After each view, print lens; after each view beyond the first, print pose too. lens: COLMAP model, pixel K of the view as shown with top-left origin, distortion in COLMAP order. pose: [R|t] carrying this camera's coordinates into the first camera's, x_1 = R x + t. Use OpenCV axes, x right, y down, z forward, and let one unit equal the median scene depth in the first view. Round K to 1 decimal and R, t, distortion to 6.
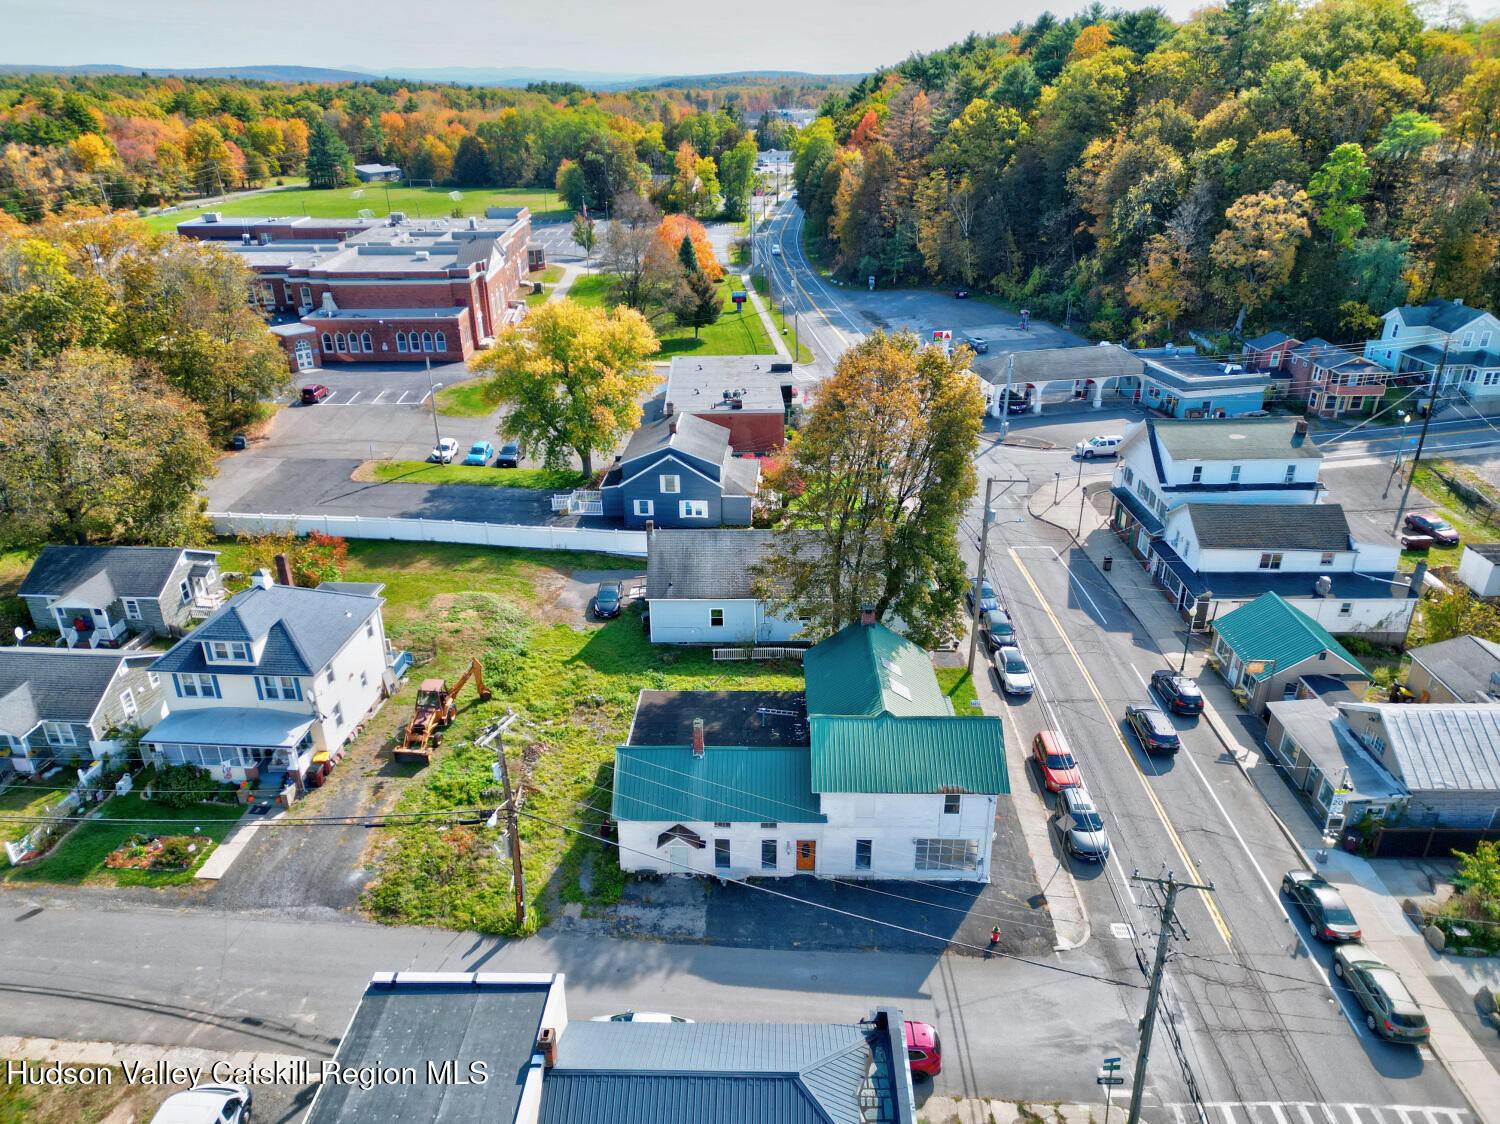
lens RADIAL K [[1034.7, 0, 749.0], [0, 1034.7, 568.8], [0, 0, 1]] dist [0.088672, -0.084337]
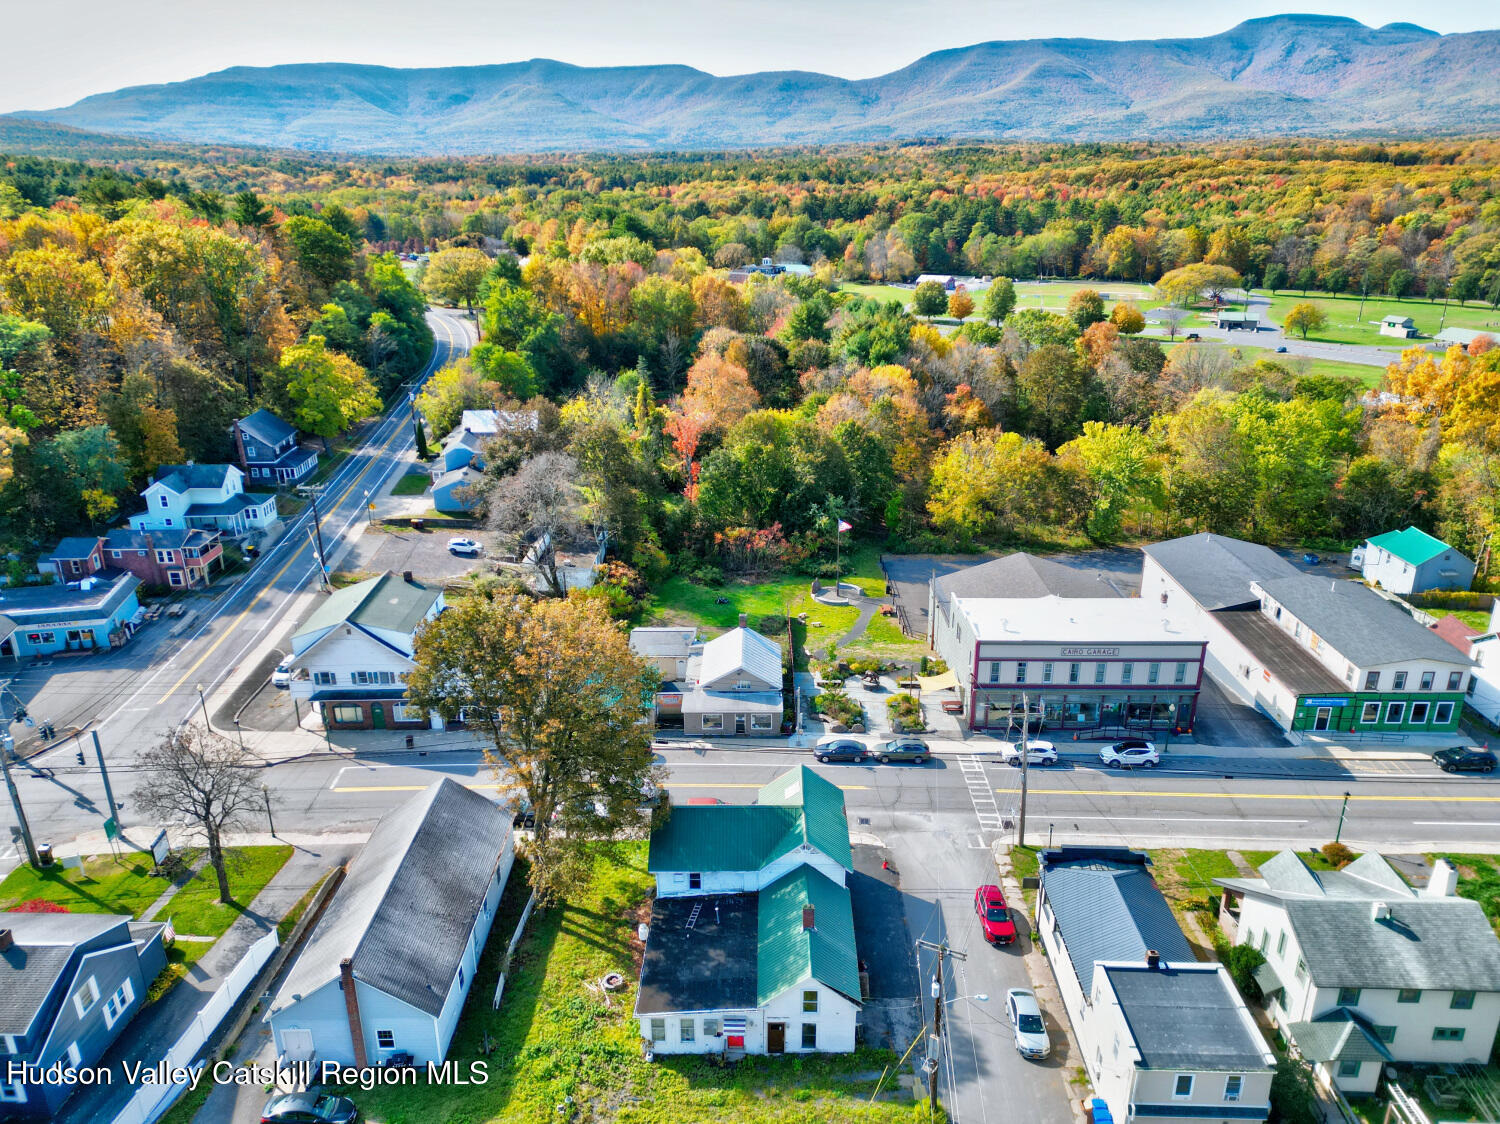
lens RADIAL K [[1034.7, 0, 749.0], [0, 1034.7, 568.8], [0, 0, 1]] dist [0.088672, -0.084337]
pose [[0.002018, -0.350242, 0.936657, -0.597201], [0.427924, 0.846868, 0.315746, -0.338829], [-0.903812, 0.400181, 0.151586, 0.416476]]
